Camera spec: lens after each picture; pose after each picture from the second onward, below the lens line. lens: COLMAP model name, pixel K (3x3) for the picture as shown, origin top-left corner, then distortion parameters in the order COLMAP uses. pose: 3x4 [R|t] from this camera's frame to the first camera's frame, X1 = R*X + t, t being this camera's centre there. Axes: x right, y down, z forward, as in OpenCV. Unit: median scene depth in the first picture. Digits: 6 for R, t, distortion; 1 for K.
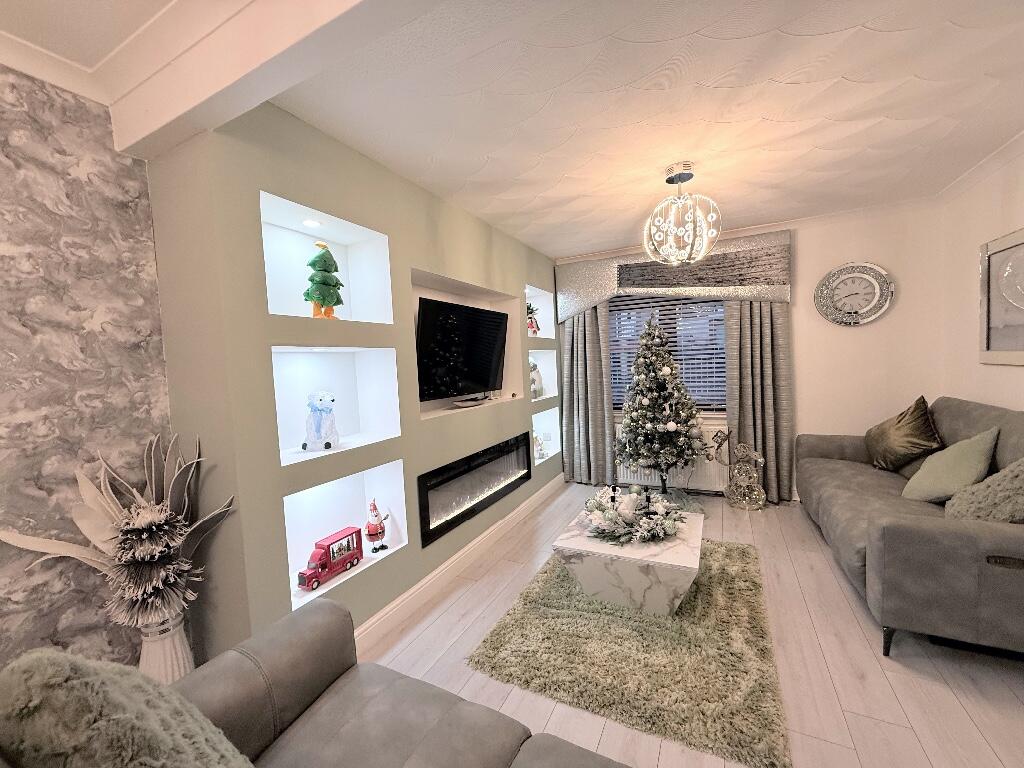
lens RADIAL K [[409.1, 0, 510.6], [0, 409.1, 383.8], [0, 0, 1]] dist [-0.000870, -0.000050]
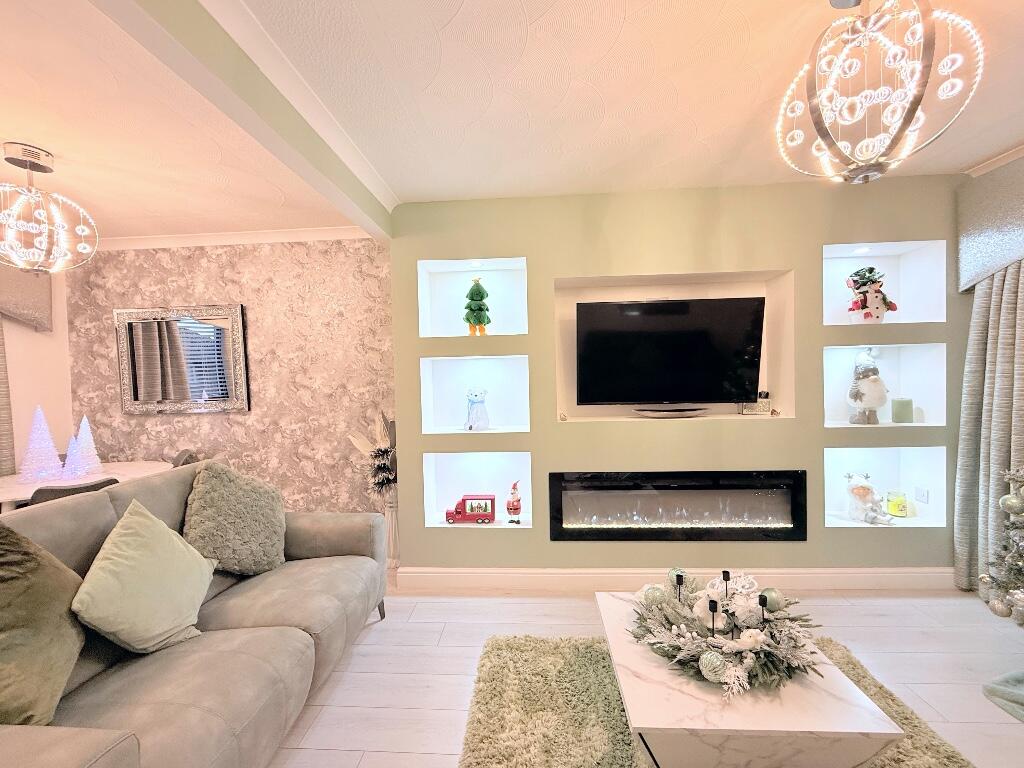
lens RADIAL K [[409.1, 0, 513.8], [0, 409.1, 389.6], [0, 0, 1]] dist [-0.000870, -0.000050]
pose [[0.410412, 0.068804, -0.909301, 0.670897], [-0.041801, 0.997521, 0.056613, -0.047496], [0.910942, 0.014775, 0.412271, 0.446074]]
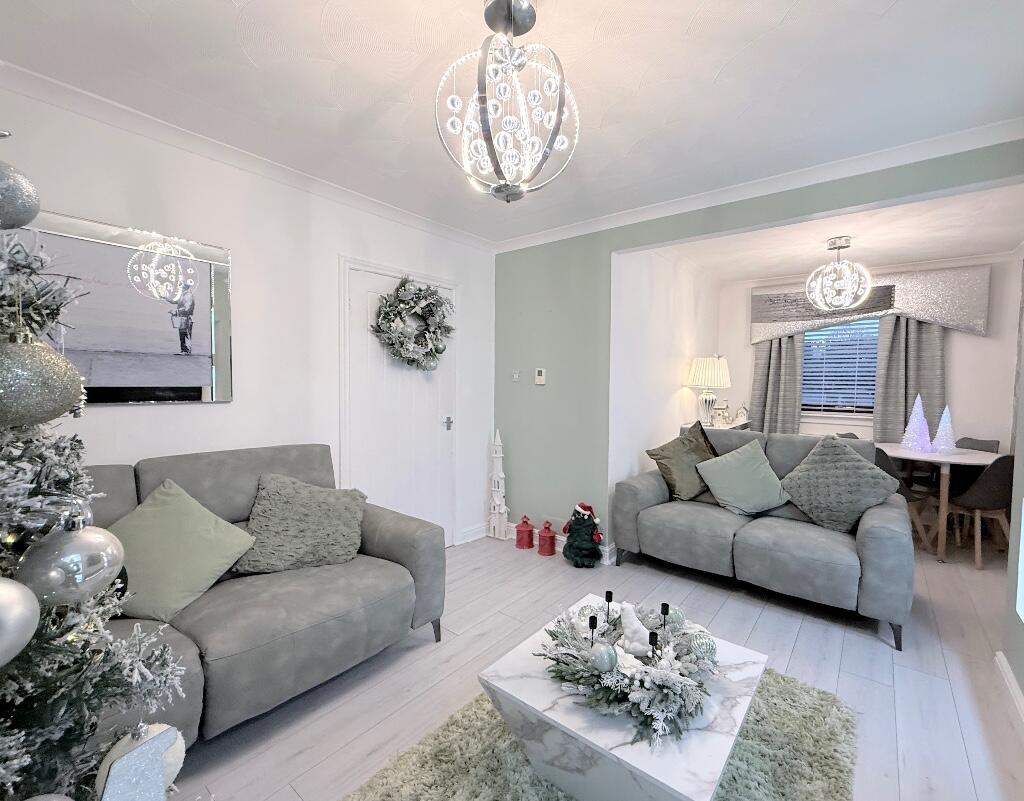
lens RADIAL K [[449.5, 0, 526.6], [0, 449.5, 401.7], [0, 0, 1]] dist [-0.007856, -0.000130]
pose [[-0.983734, 0.028105, 0.177417, 0.304873], [0.044708, 0.994911, 0.090292, -0.076150], [-0.173977, 0.096755, -0.979985, 1.523741]]
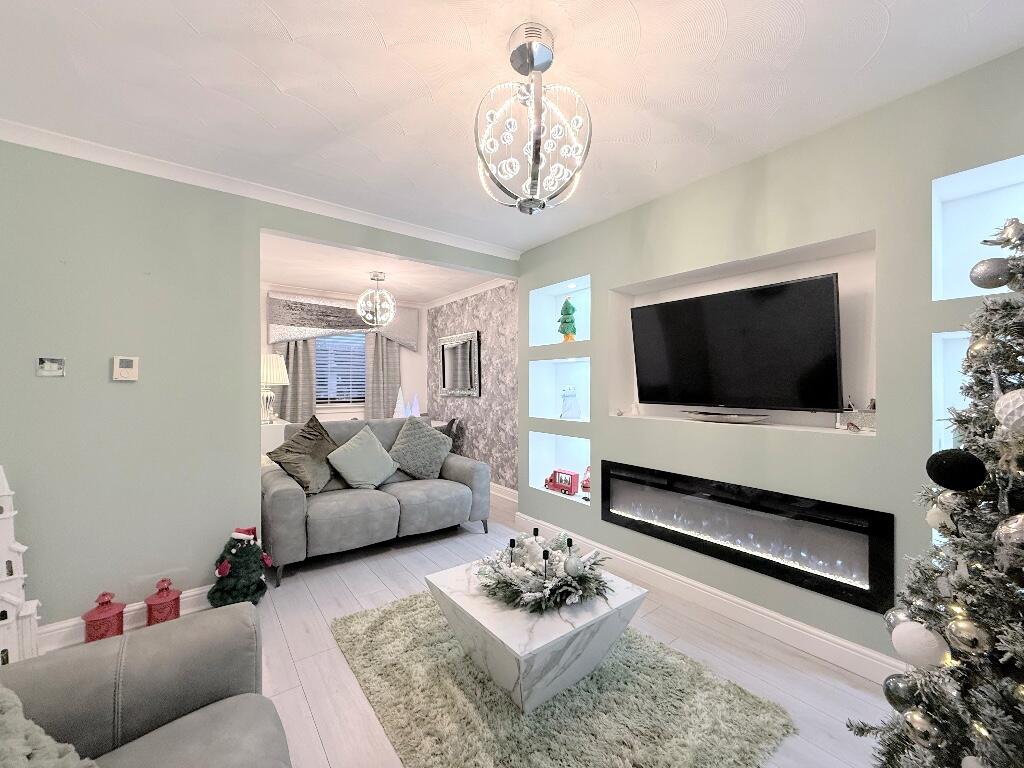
lens RADIAL K [[409.1, 0, 513.5], [0, 409.1, 386.5], [0, 0, 1]] dist [-0.000870, -0.000050]
pose [[-0.414737, 0.051543, -0.908481, 0.947484], [-0.026777, 0.997271, 0.068804, -0.068271], [0.909547, 0.052862, -0.412225, 1.201869]]
